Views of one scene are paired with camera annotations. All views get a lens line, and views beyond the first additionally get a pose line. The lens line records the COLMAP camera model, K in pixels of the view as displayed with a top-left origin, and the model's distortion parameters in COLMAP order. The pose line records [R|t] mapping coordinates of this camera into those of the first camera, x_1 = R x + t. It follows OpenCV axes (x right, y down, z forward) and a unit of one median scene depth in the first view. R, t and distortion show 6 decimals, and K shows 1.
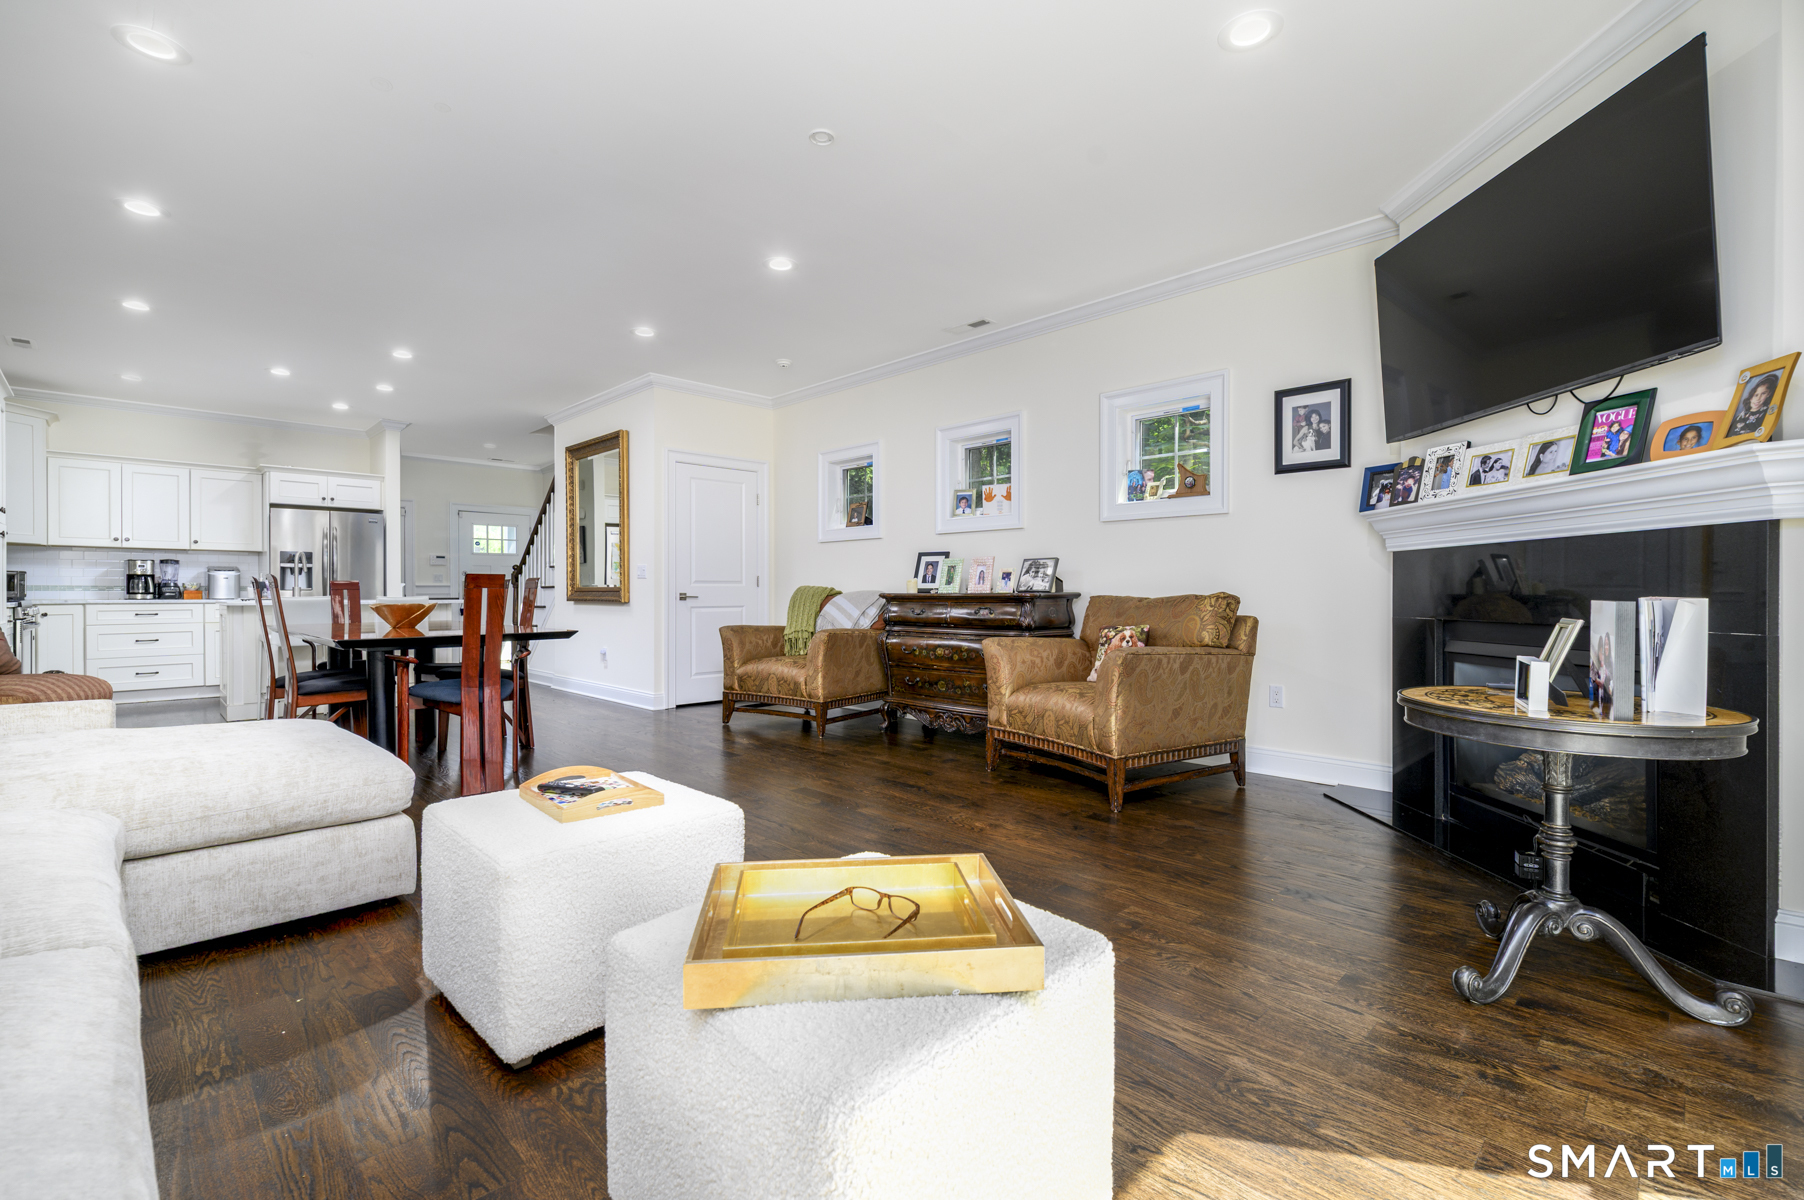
lens RADIAL K [[794.2, 0, 896.4], [0, 794.2, 592.5], [0, 0, 1]] dist [-0.001443, -0.000560]
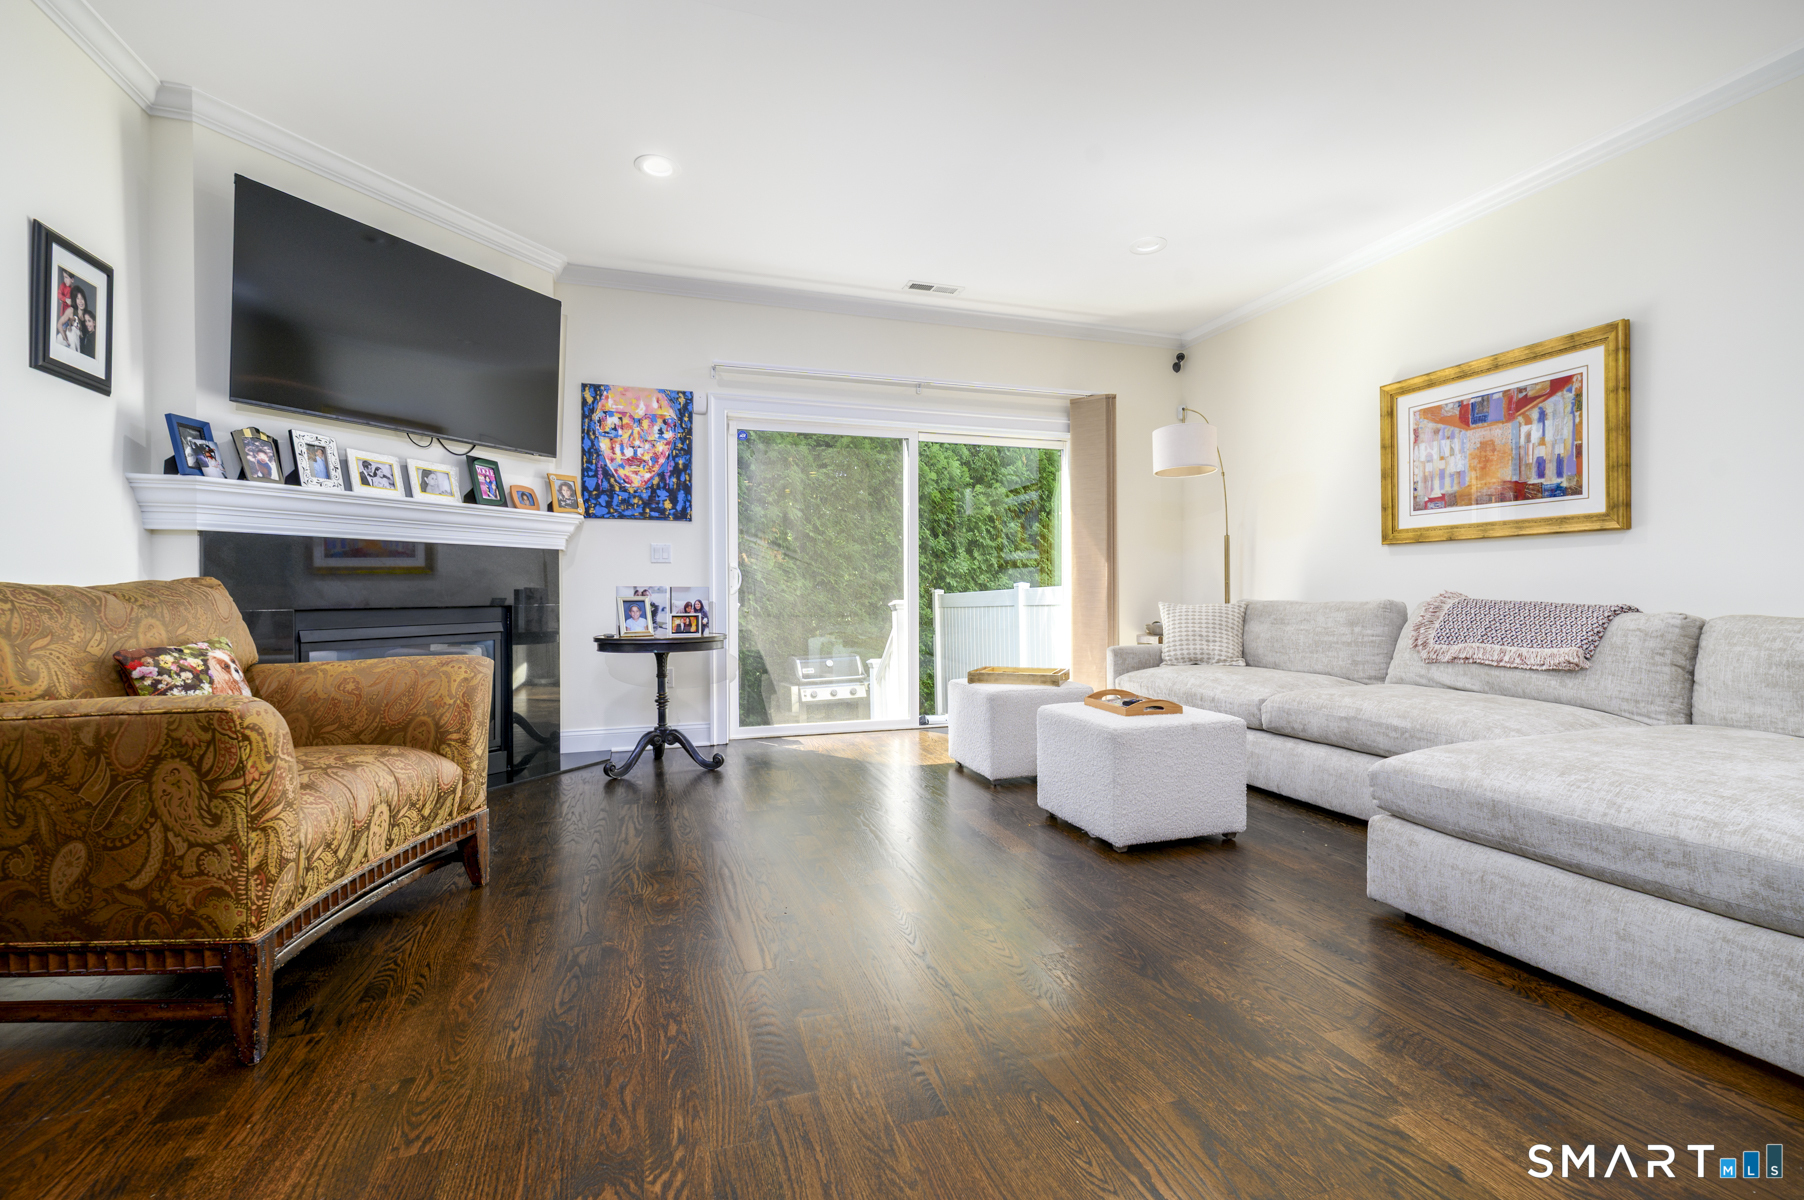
lens RADIAL K [[794.7, 0, 903.0], [0, 794.7, 592.0], [0, 0, 1]] dist [0.001358, -0.000659]
pose [[-0.895955, 0.005856, 0.444105, -0.336148], [0.006195, 0.999981, -0.000687, 0.013856], [-0.444101, 0.002135, -0.895974, 1.301987]]
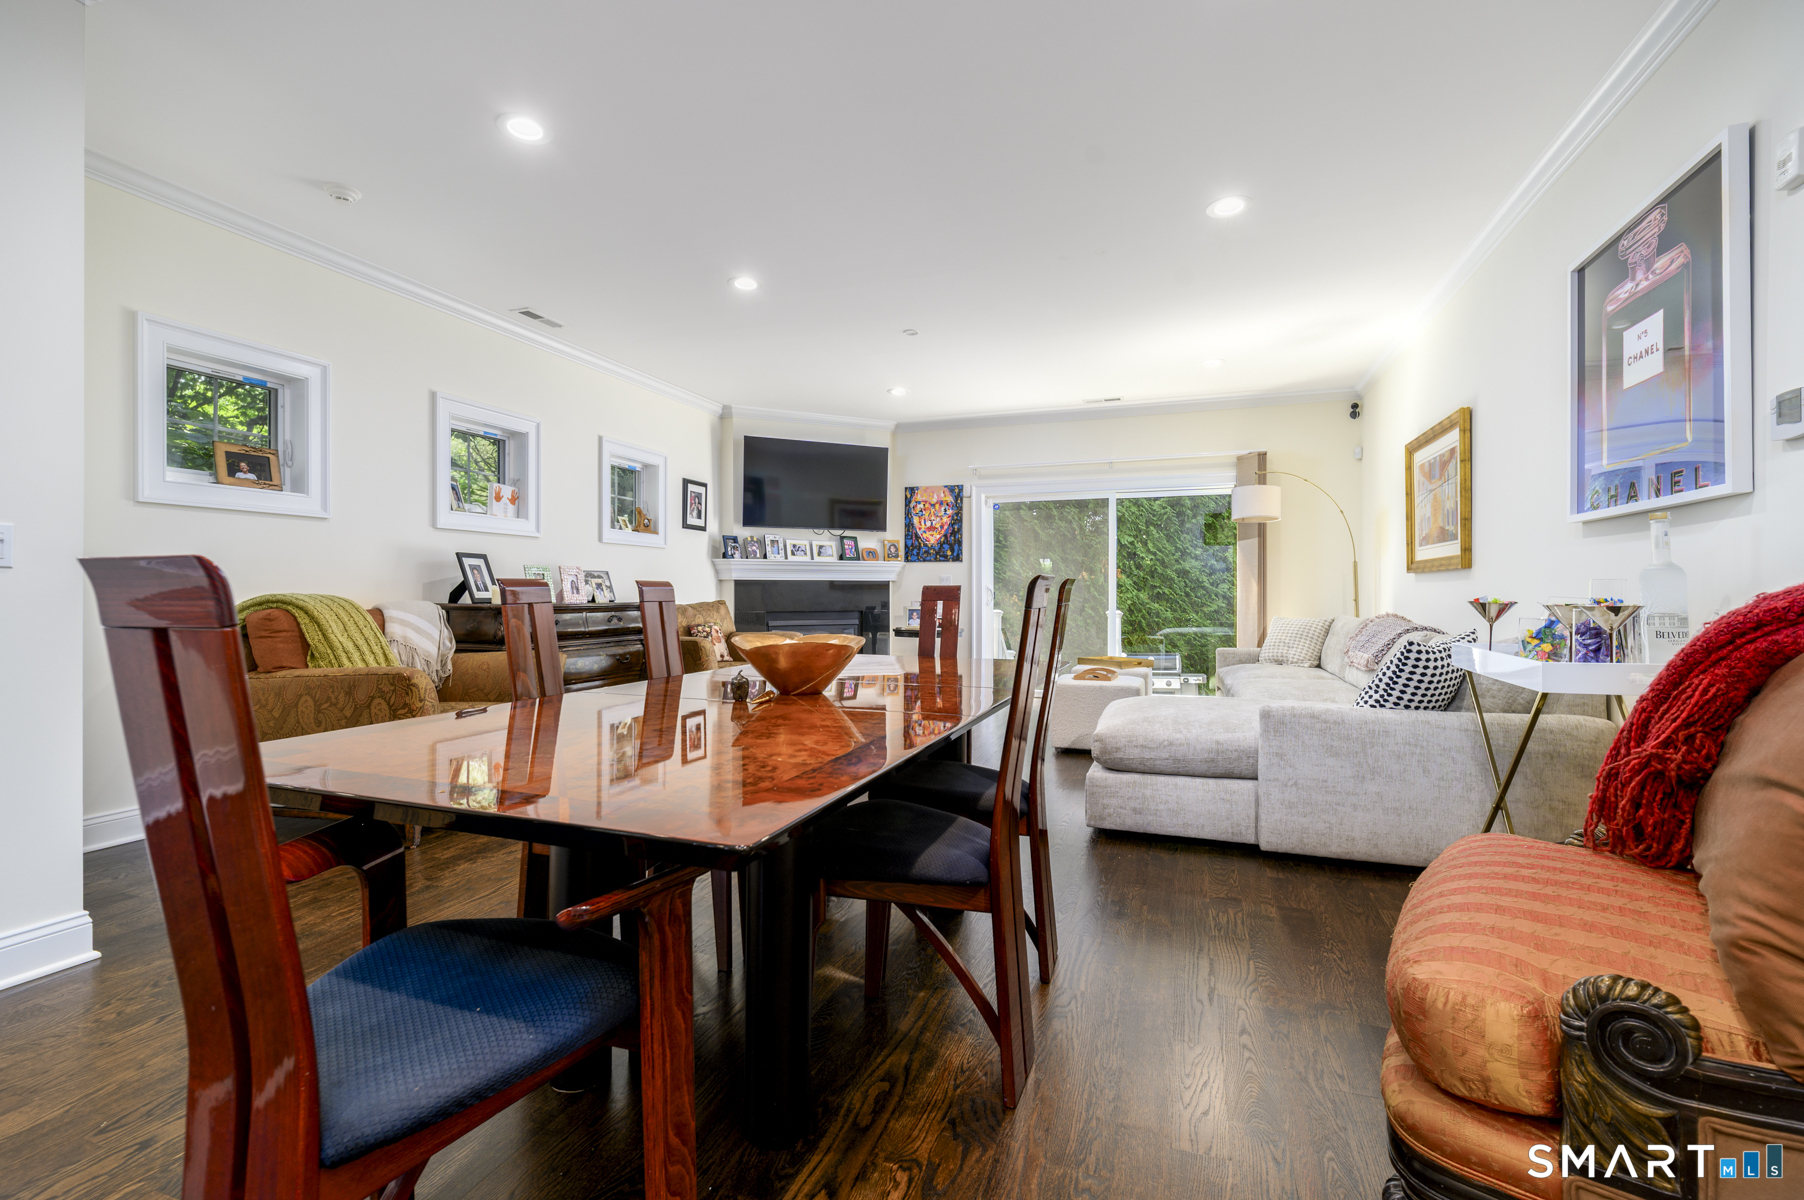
lens RADIAL K [[794.2, 0, 896.4], [0, 794.2, 592.5], [0, 0, 1]] dist [-0.001443, -0.000560]
pose [[-0.428882, 0.003477, 0.903354, -1.258942], [0.000516, 0.999993, -0.003604, -0.011259], [-0.903360, -0.001080, -0.428881, 1.381396]]
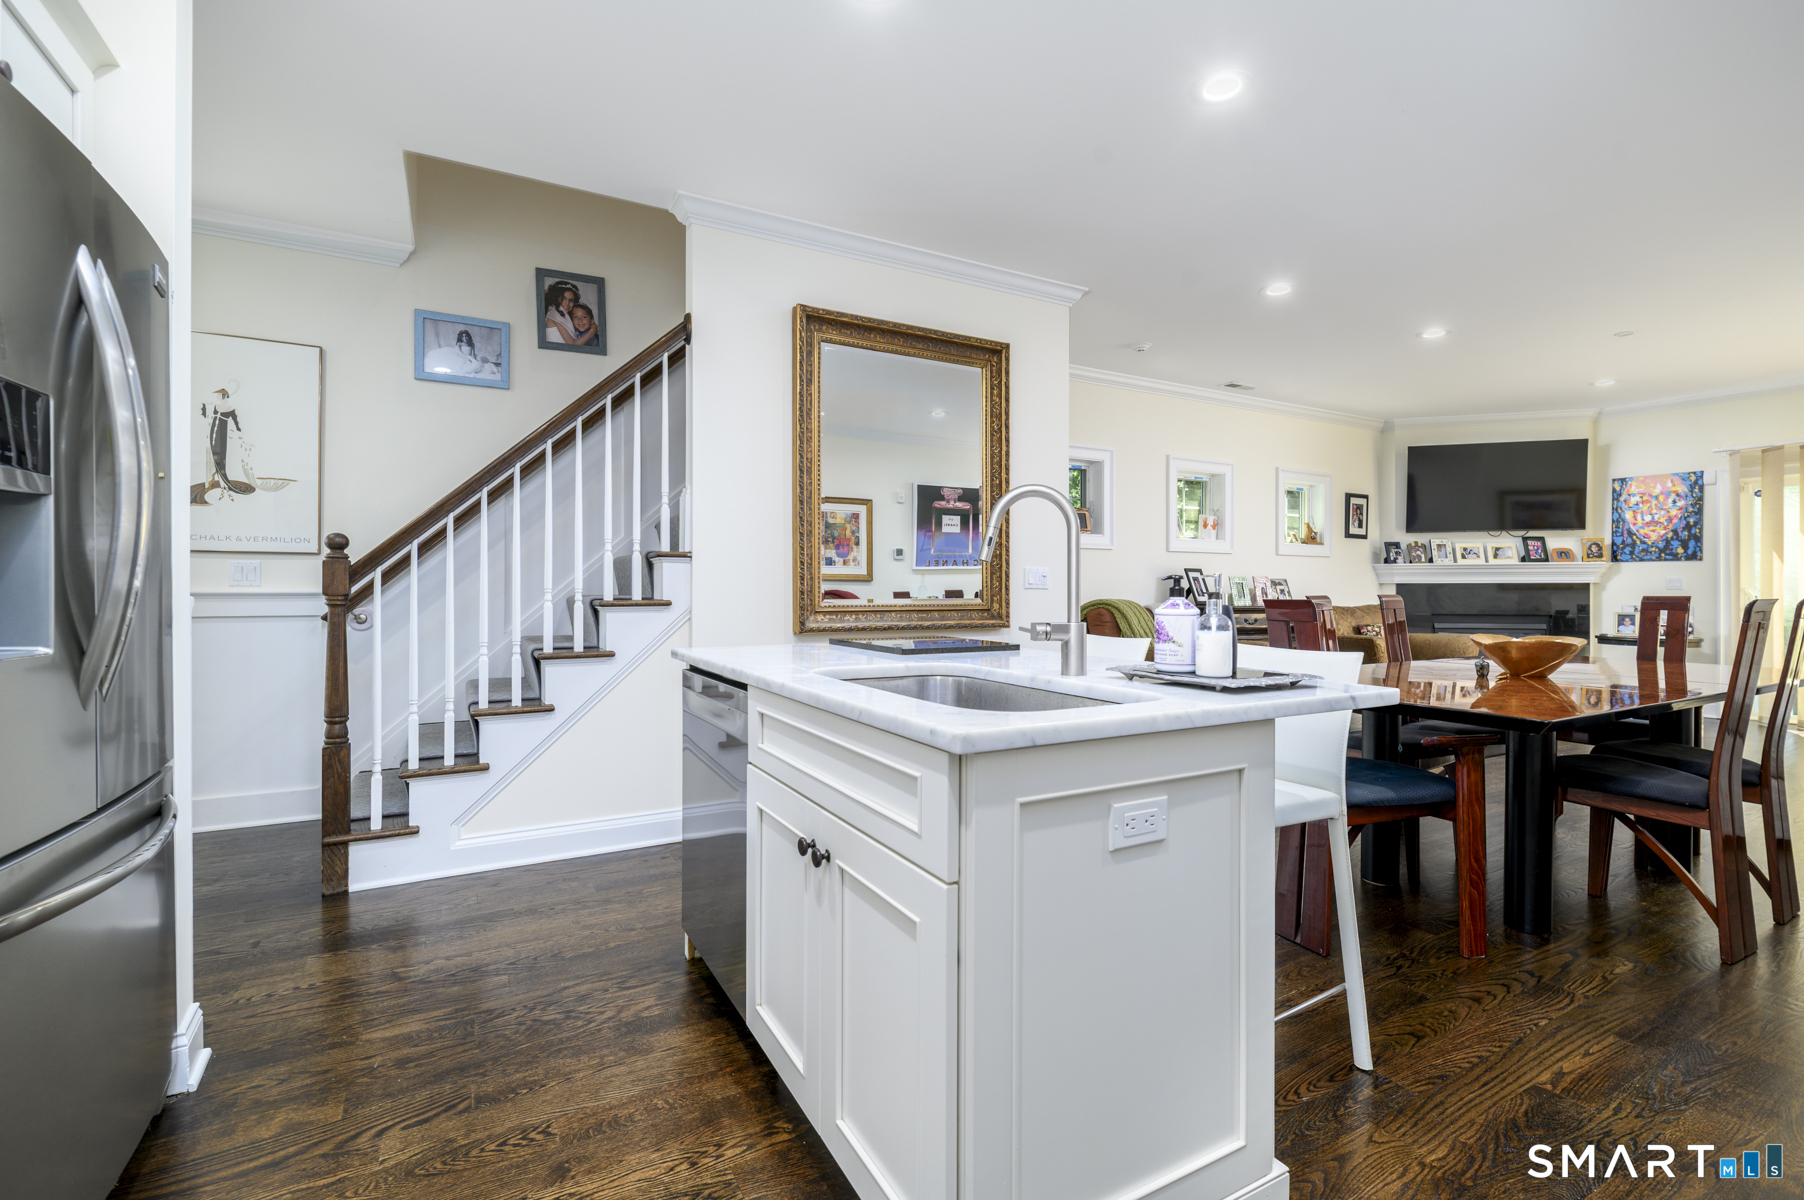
lens RADIAL K [[794.2, 0, 896.4], [0, 794.2, 592.5], [0, 0, 1]] dist [-0.001443, -0.000560]
pose [[0.270198, -0.000848, 0.962804, -1.646546], [-0.000850, 0.999999, 0.001119, -0.026428], [-0.962804, -0.001121, 0.270197, 1.588762]]
